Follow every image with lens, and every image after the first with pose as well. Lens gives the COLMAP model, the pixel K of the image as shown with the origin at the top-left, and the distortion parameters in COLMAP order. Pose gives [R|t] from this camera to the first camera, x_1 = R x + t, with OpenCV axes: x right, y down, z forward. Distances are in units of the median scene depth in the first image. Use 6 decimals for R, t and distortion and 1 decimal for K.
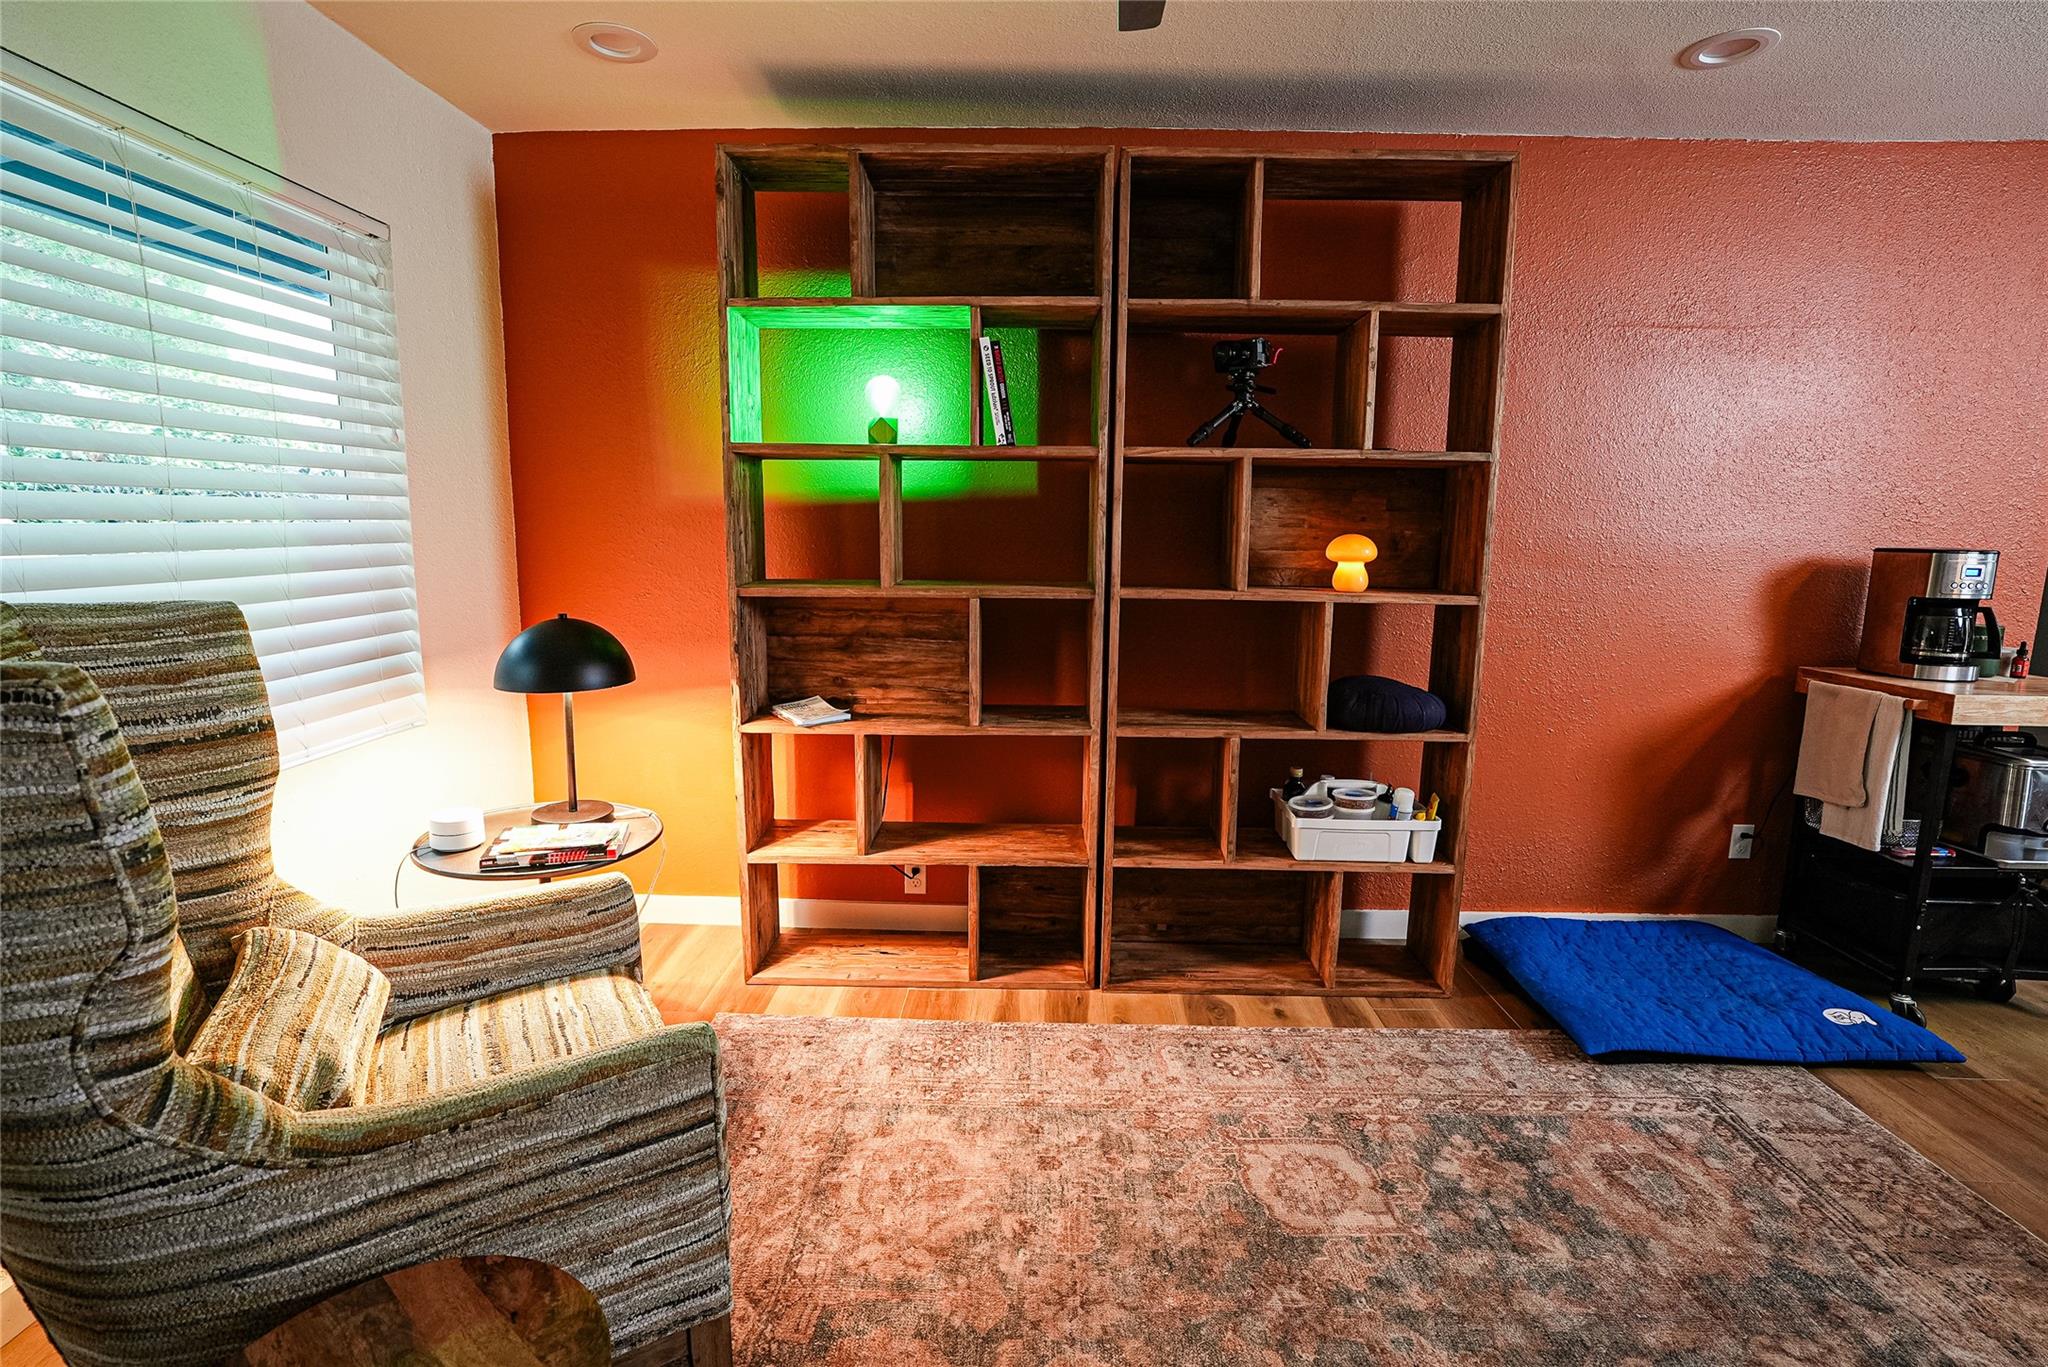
lens RADIAL K [[942.1, 0, 1024.0], [0, 942.1, 683.5], [0, 0, 1]] dist [-0.060158, 0.027746]
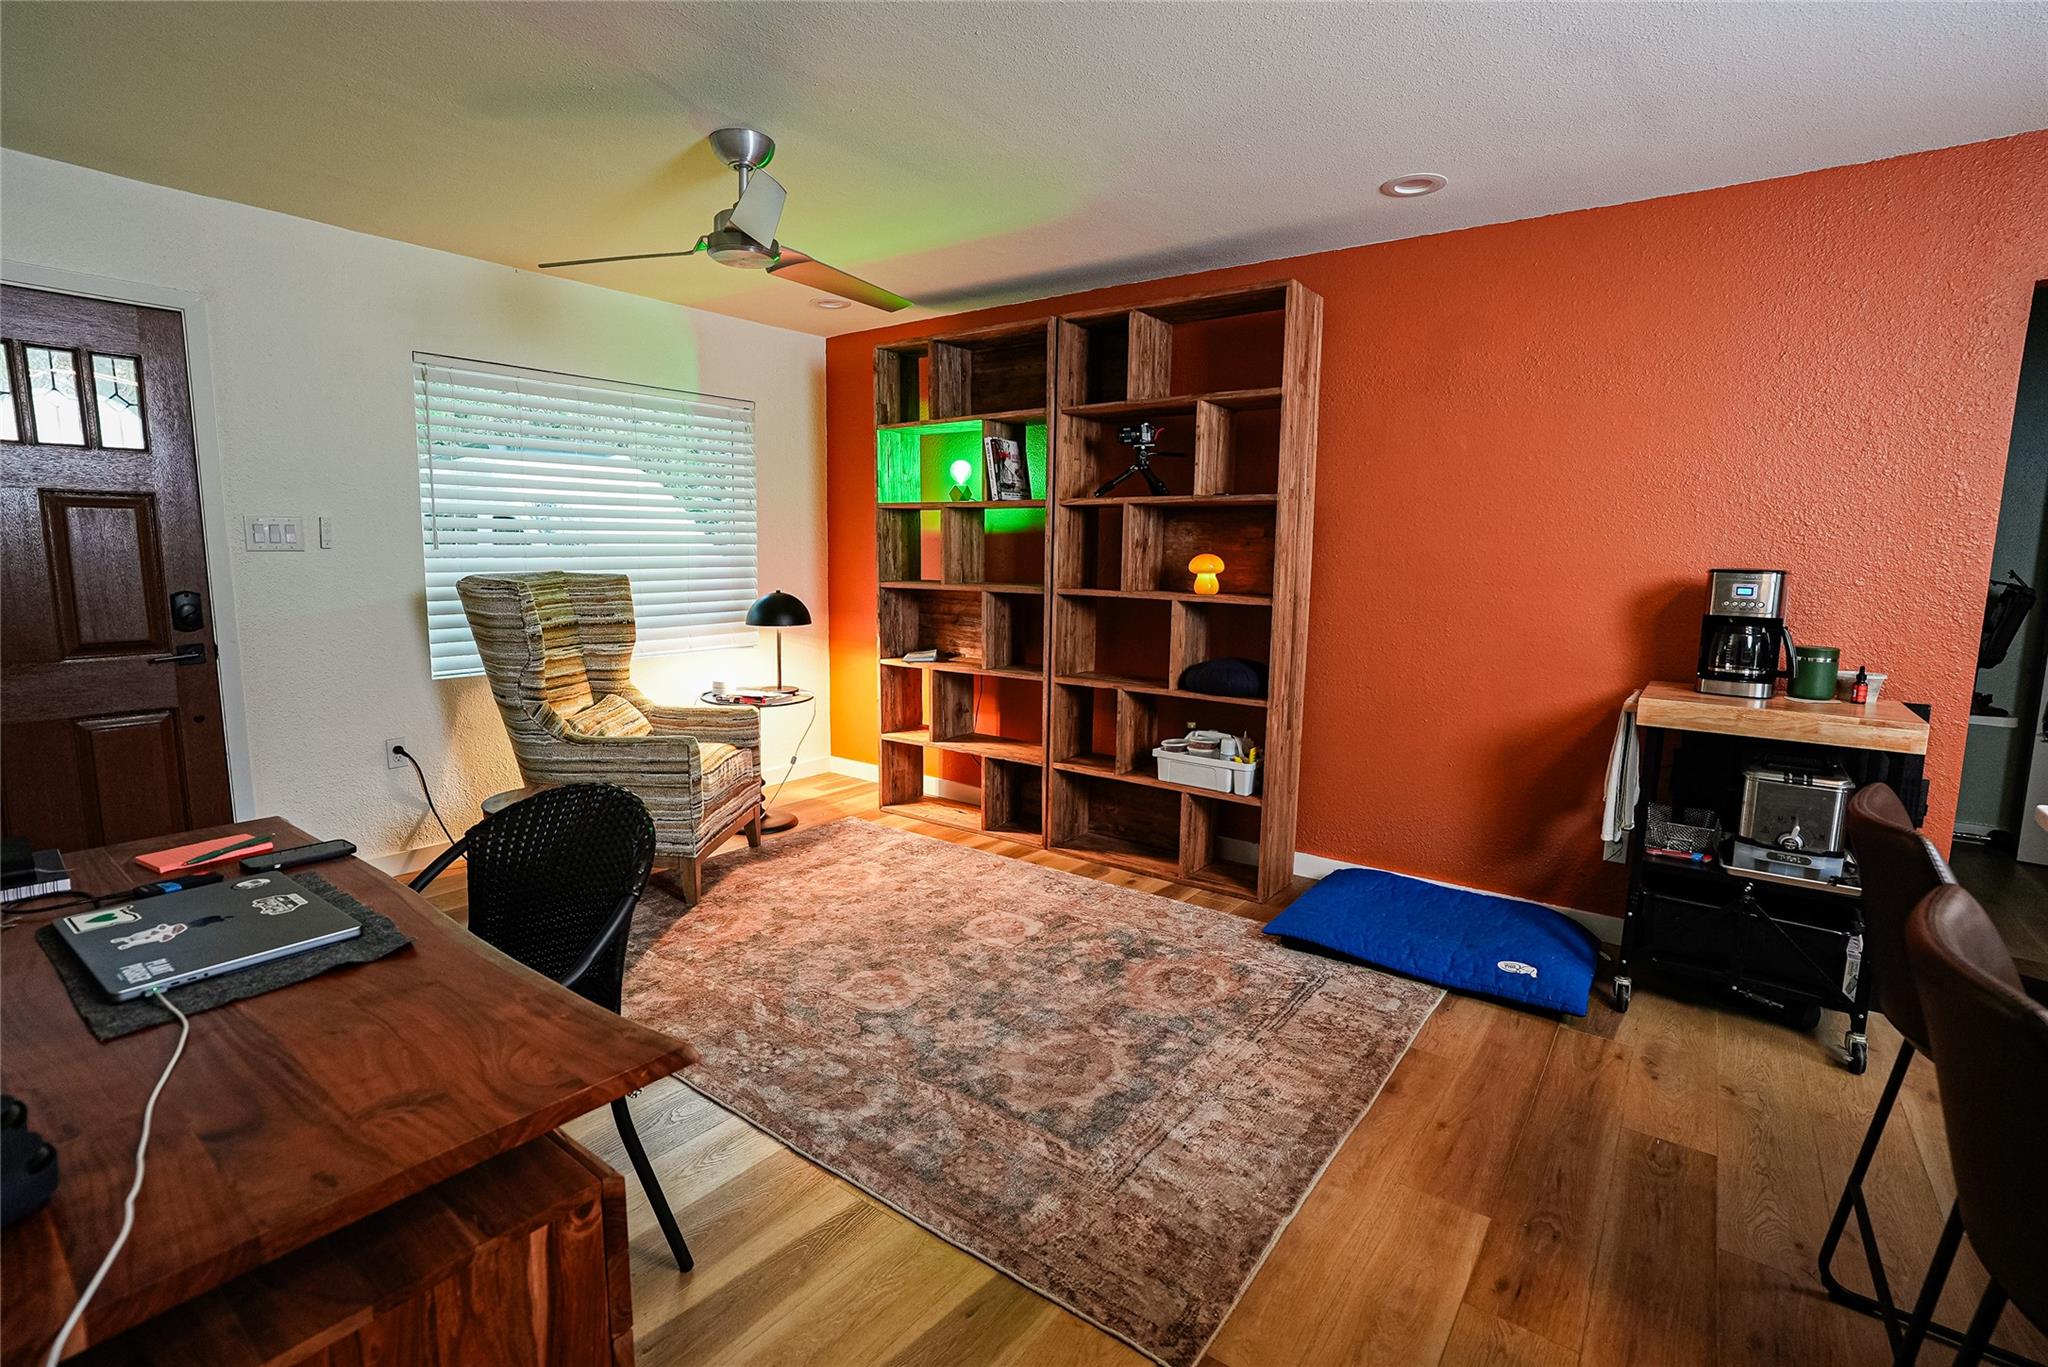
lens RADIAL K [[942.1, 0, 1024.0], [0, 942.1, 683.5], [0, 0, 1]] dist [-0.060158, 0.027746]
pose [[0.816726, 0.081745, -0.571206, 0.991700], [-0.099348, 0.995053, 0.000350, 0.065469], [0.568409, 0.056462, 0.820807, -0.327747]]
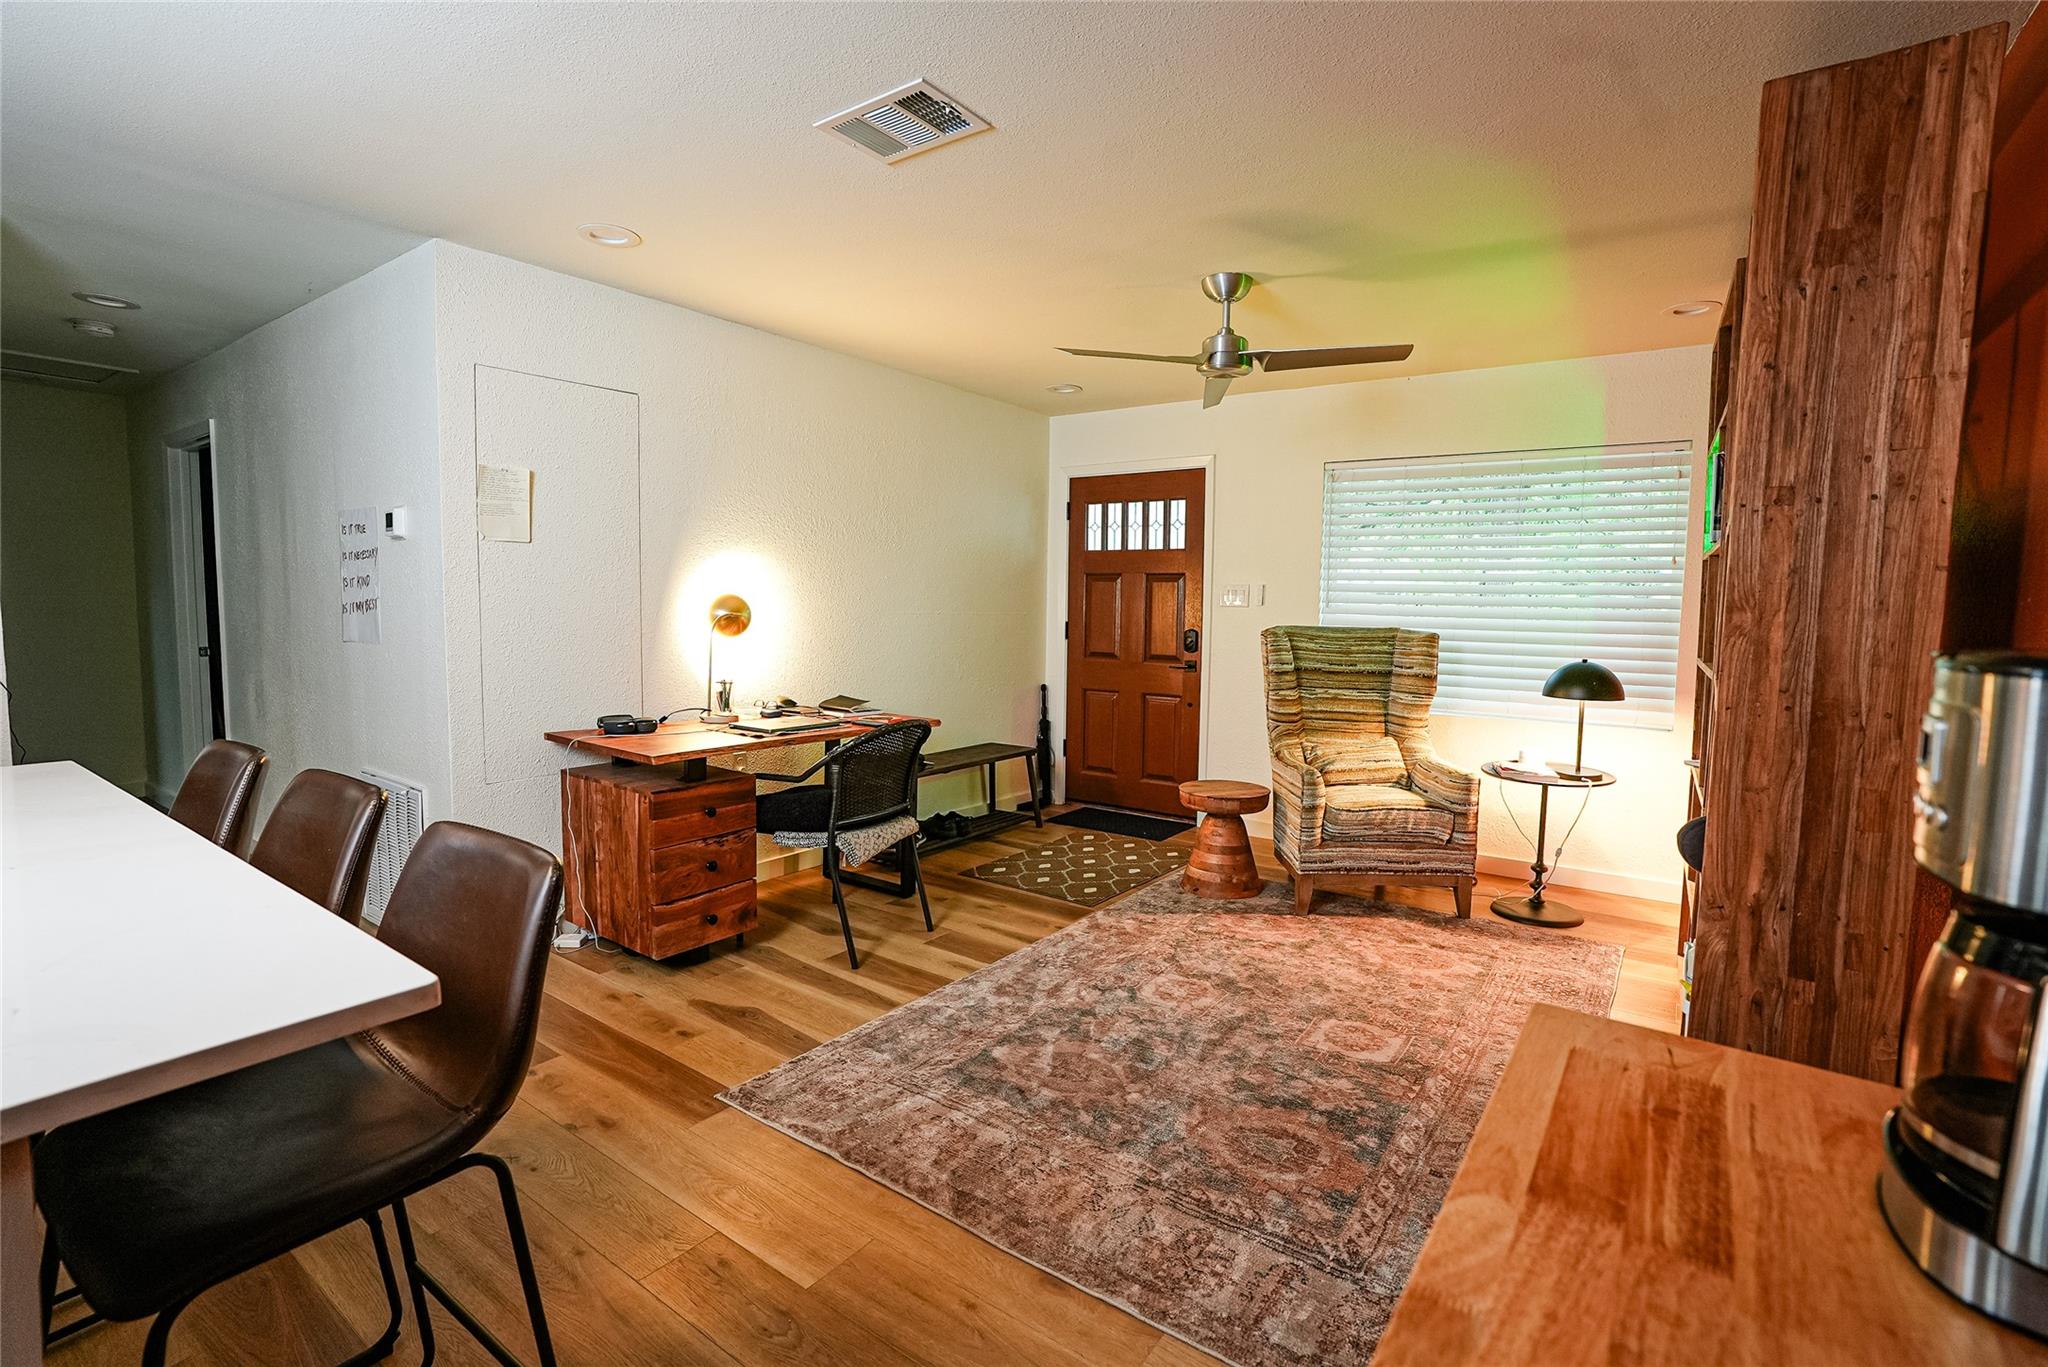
lens RADIAL K [[942.1, 0, 1024.0], [0, 942.1, 683.5], [0, 0, 1]] dist [-0.060158, 0.027746]
pose [[-0.564952, 0.054503, -0.823322, 1.377391], [-0.156789, 0.972545, 0.171968, -0.142462], [0.810091, 0.226241, -0.540896, 0.947992]]
